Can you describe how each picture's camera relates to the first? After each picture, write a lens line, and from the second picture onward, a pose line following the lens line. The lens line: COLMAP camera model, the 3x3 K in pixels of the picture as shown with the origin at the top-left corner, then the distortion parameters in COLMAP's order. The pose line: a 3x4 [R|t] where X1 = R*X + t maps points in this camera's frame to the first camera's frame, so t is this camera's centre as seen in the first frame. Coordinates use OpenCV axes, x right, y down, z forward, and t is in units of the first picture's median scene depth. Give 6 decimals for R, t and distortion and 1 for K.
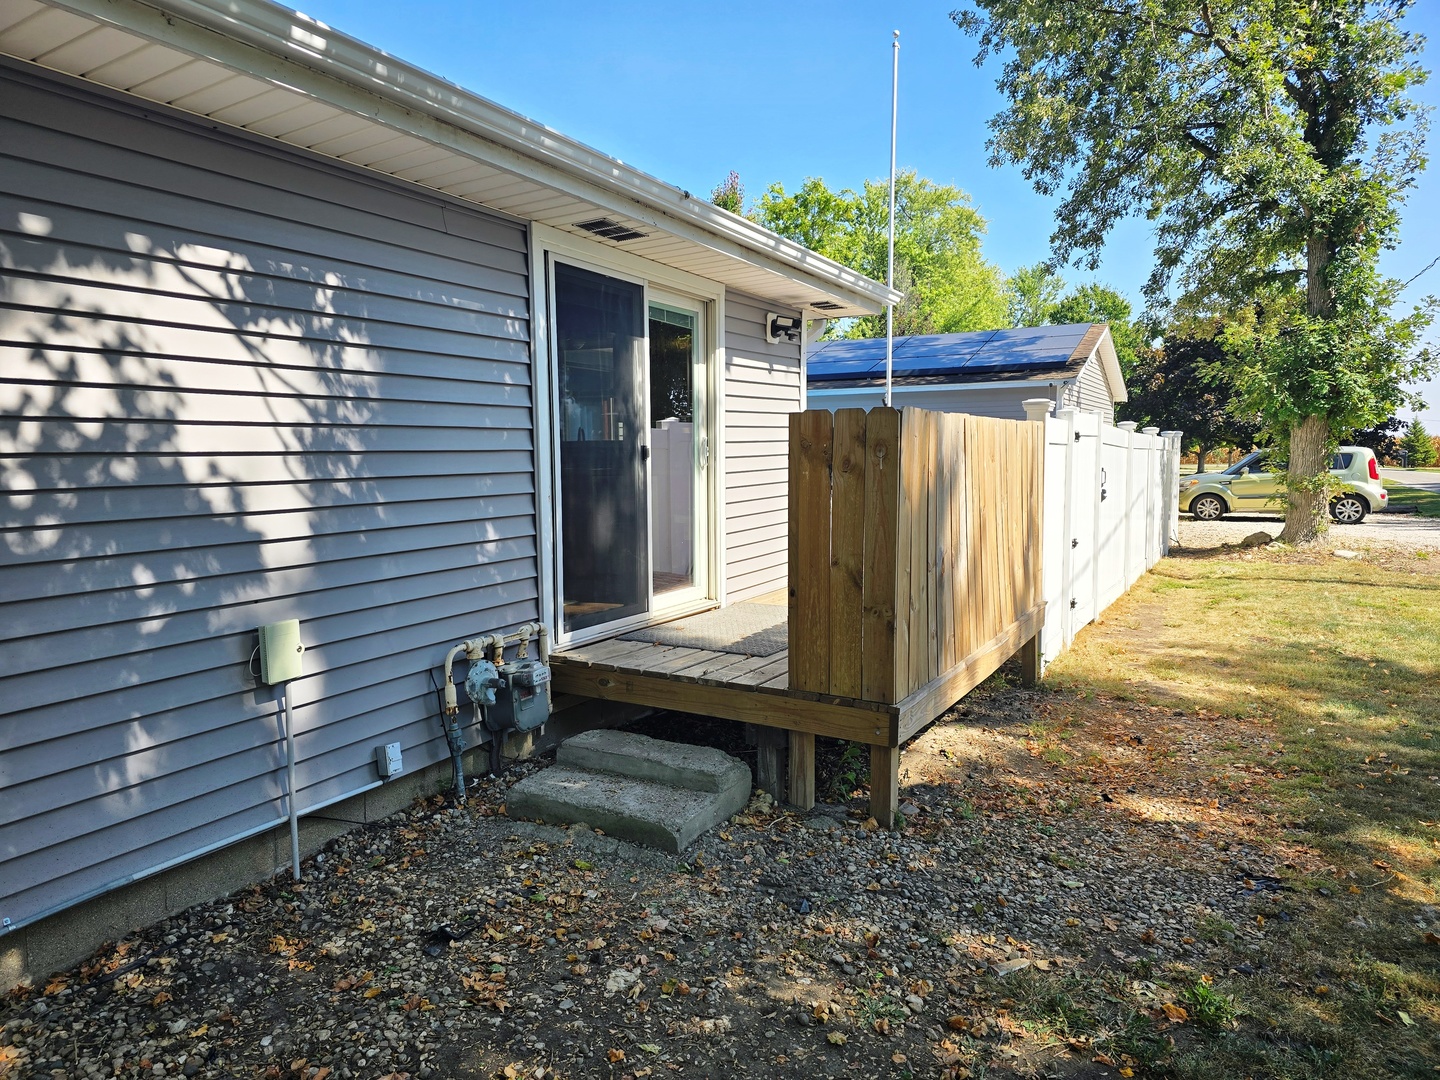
lens RADIAL K [[965.0, 0, 728.9], [0, 965.0, 539.2], [0, 0, 1]] dist [0.056136, -0.050725]
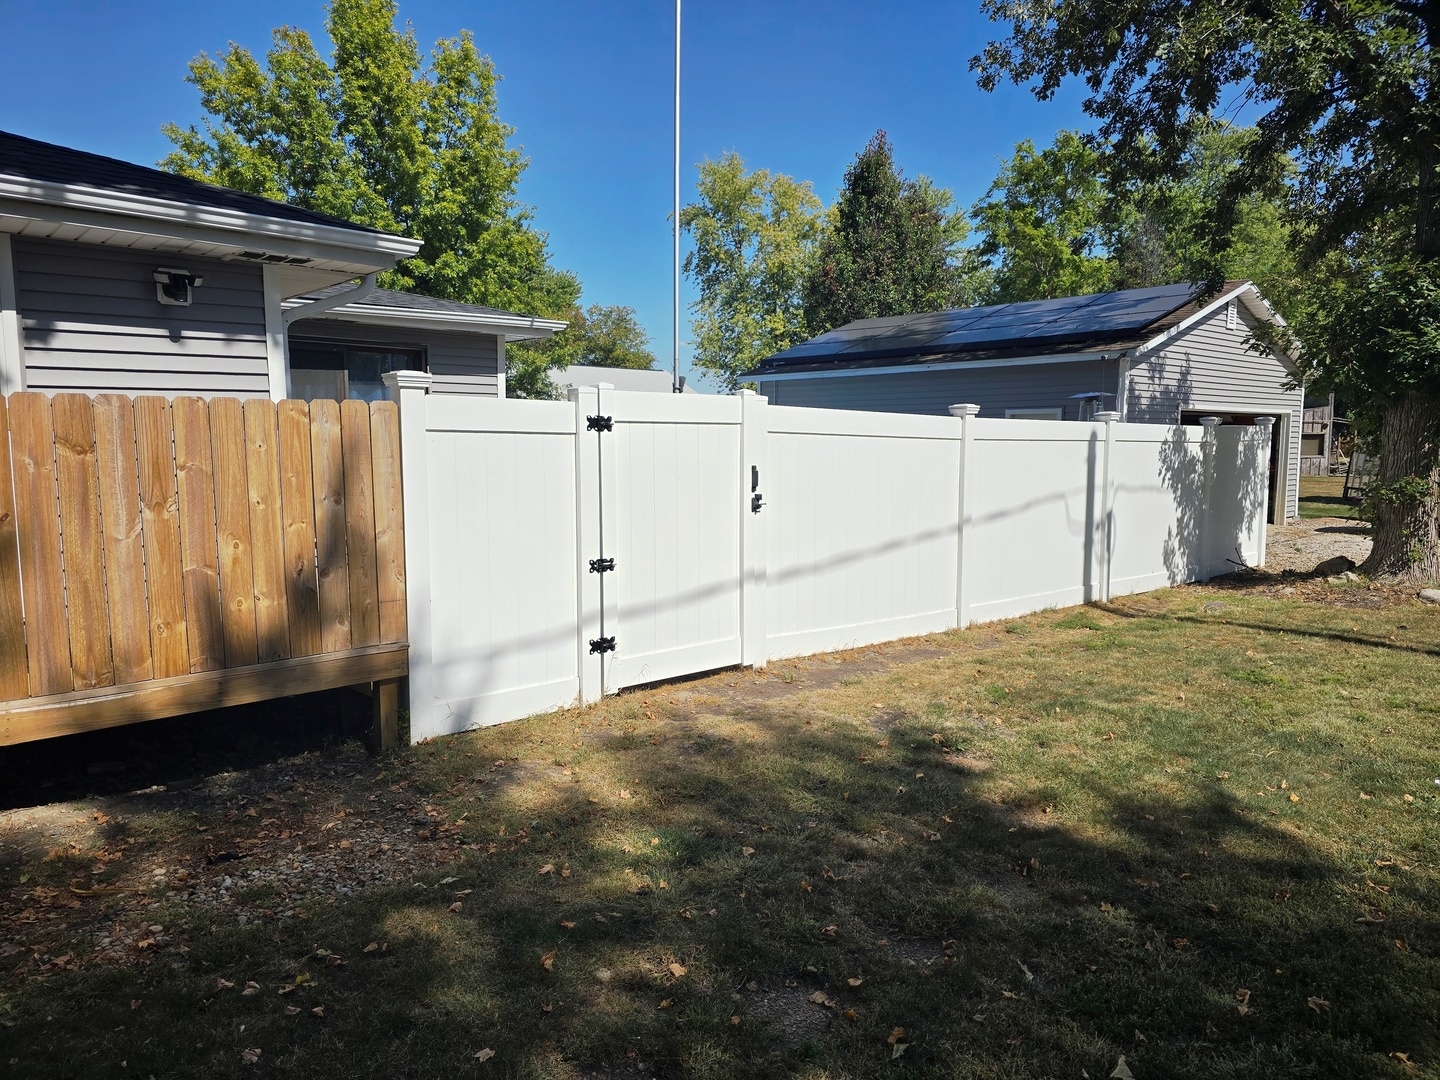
lens RADIAL K [[965.0, 0, 728.9], [0, 965.0, 539.2], [0, 0, 1]] dist [0.056136, -0.050725]
pose [[0.948703, 0.047703, -0.312548, 0.443716], [-0.042013, 0.998806, 0.024916, -0.025642], [0.313364, -0.010507, 0.949575, 0.205264]]
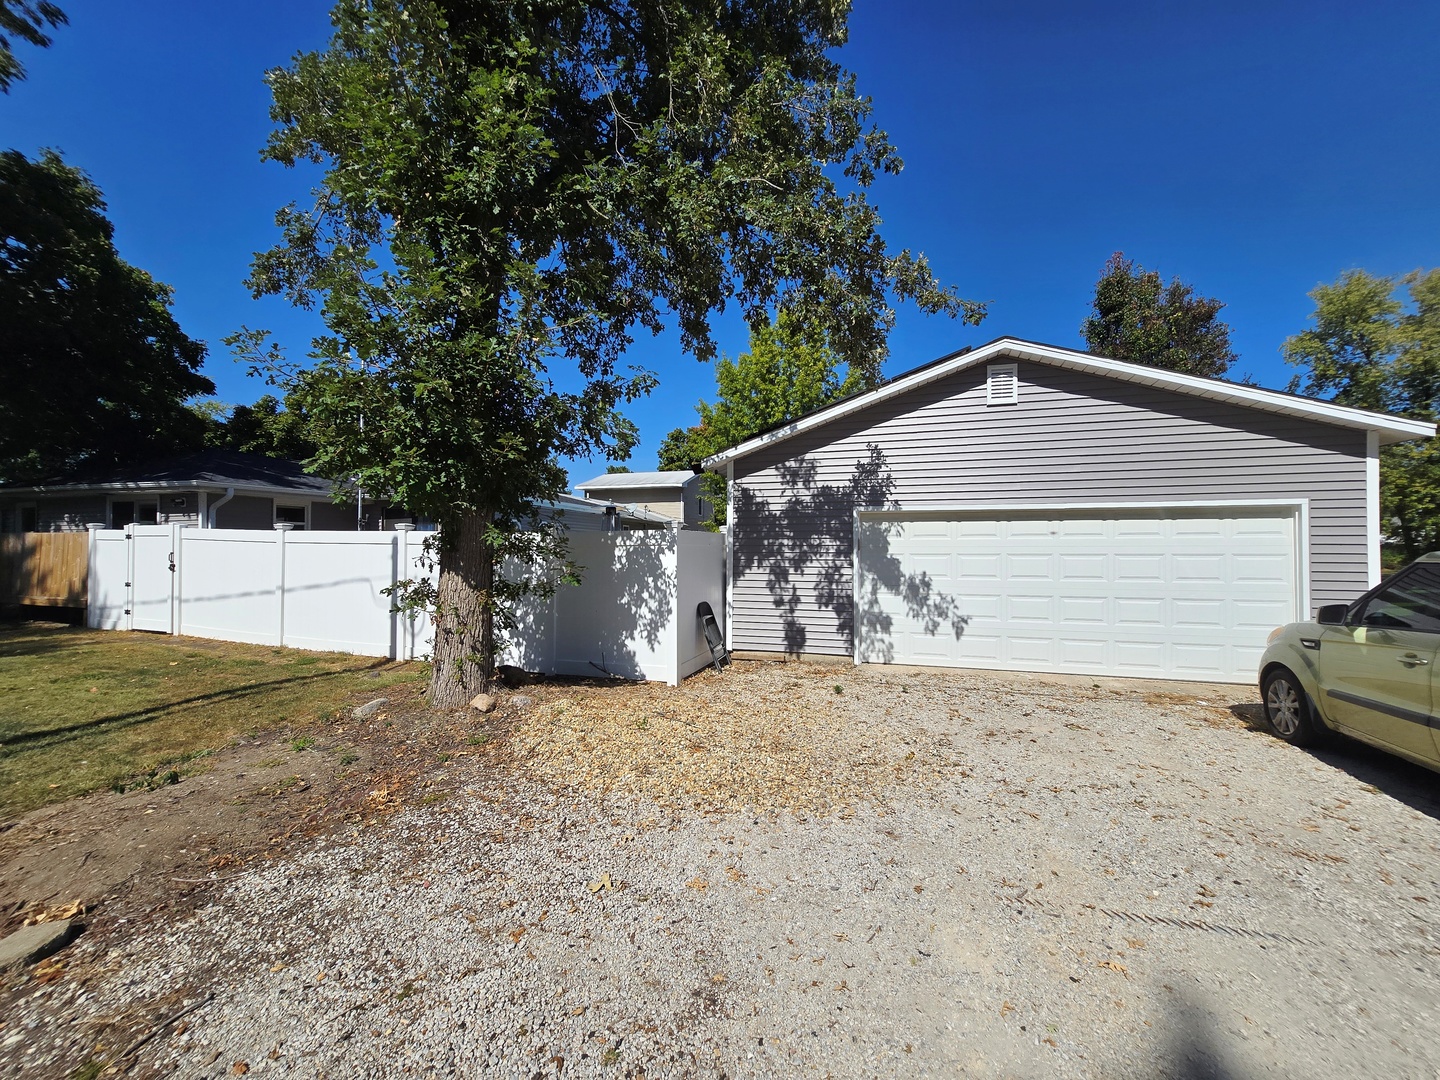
lens RADIAL K [[596.3, 0, 714.1], [0, 596.3, 544.9], [0, 0, 1]] dist [0.001425, 0.000295]
pose [[0.174766, 0.005006, -0.984597, 1.274487], [-0.095184, 0.995389, -0.011834, -0.130433], [0.979998, 0.095786, 0.174436, 1.363154]]
